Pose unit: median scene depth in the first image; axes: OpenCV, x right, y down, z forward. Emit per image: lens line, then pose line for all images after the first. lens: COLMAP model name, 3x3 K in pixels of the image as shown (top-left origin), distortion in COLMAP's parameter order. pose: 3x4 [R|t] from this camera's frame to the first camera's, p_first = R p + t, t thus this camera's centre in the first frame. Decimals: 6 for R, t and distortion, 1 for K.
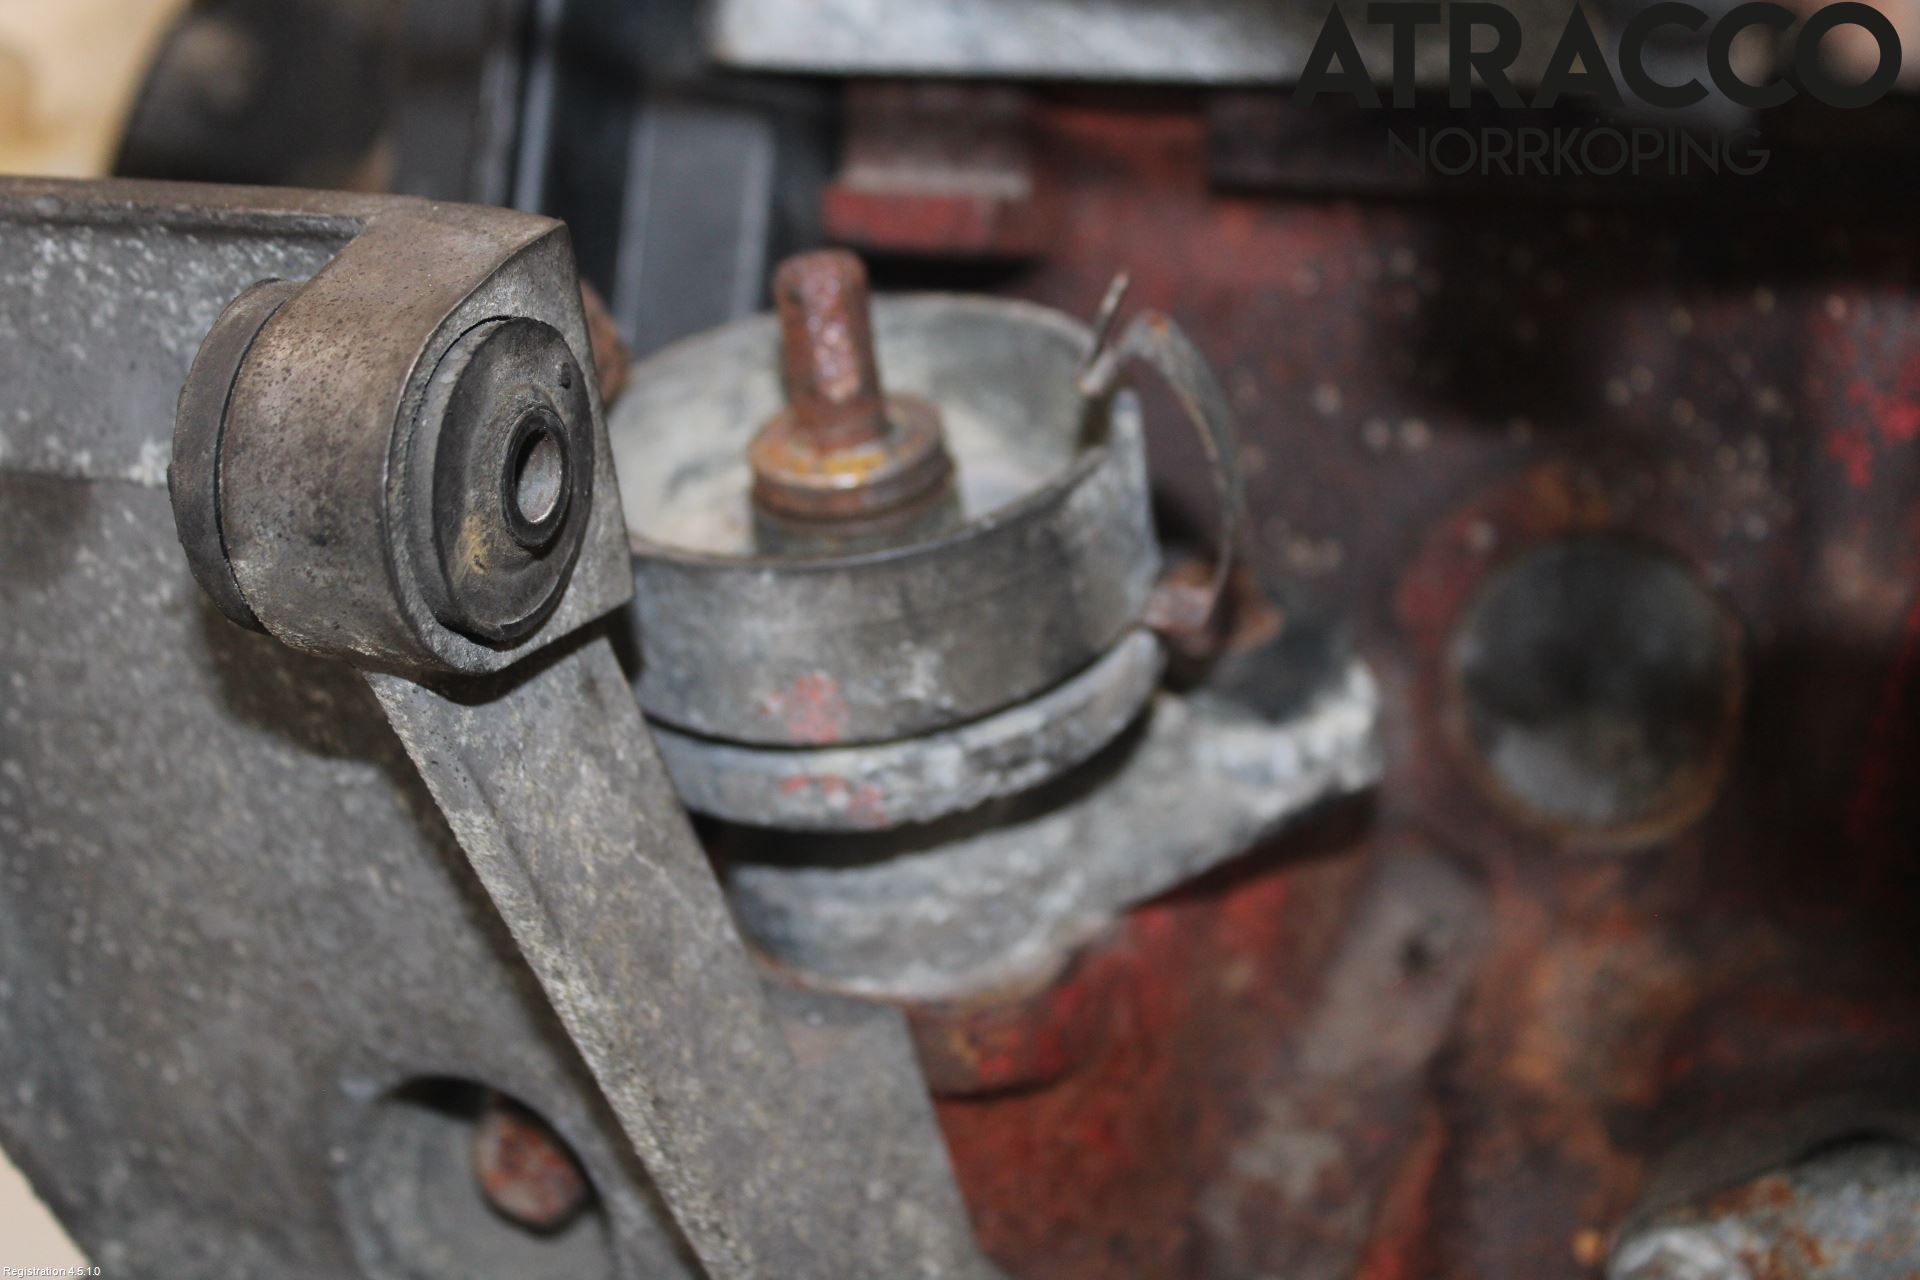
lens RADIAL K [[3486.0, 0, 957.4], [0, 3486.0, 636.4], [0, 0, 1]] dist [0.065091, 0.000000]
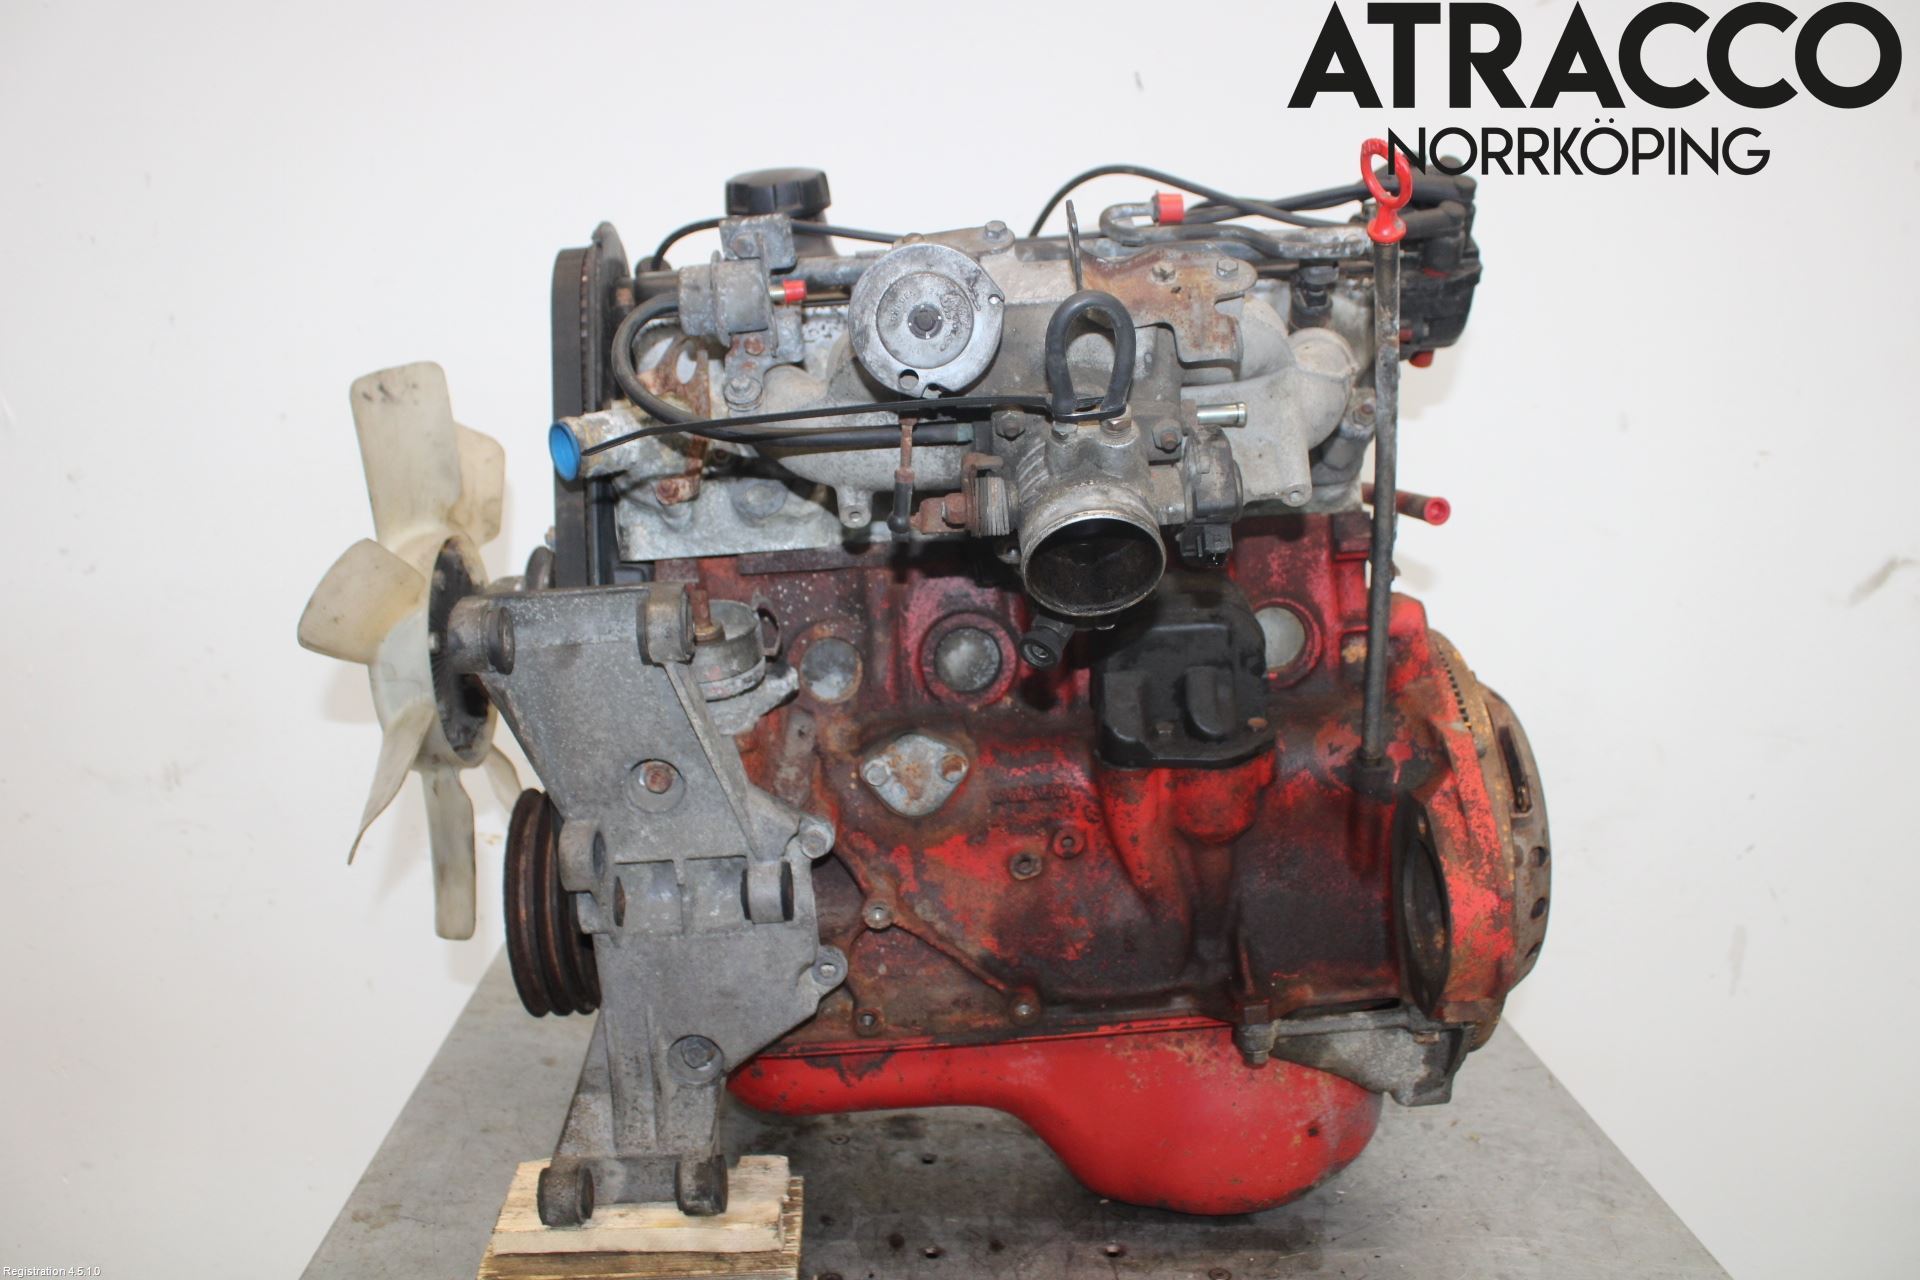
lens RADIAL K [[1607.2, 0, 960.2], [0, 1607.2, 640.5], [0, 0, 1]] dist [-0.000165, -0.000014]
pose [[0.906885, -0.118432, 0.404392, -0.624289], [0.165208, 0.982788, -0.082669, 0.213742], [-0.387641, 0.141780, 0.910842, -1.249167]]
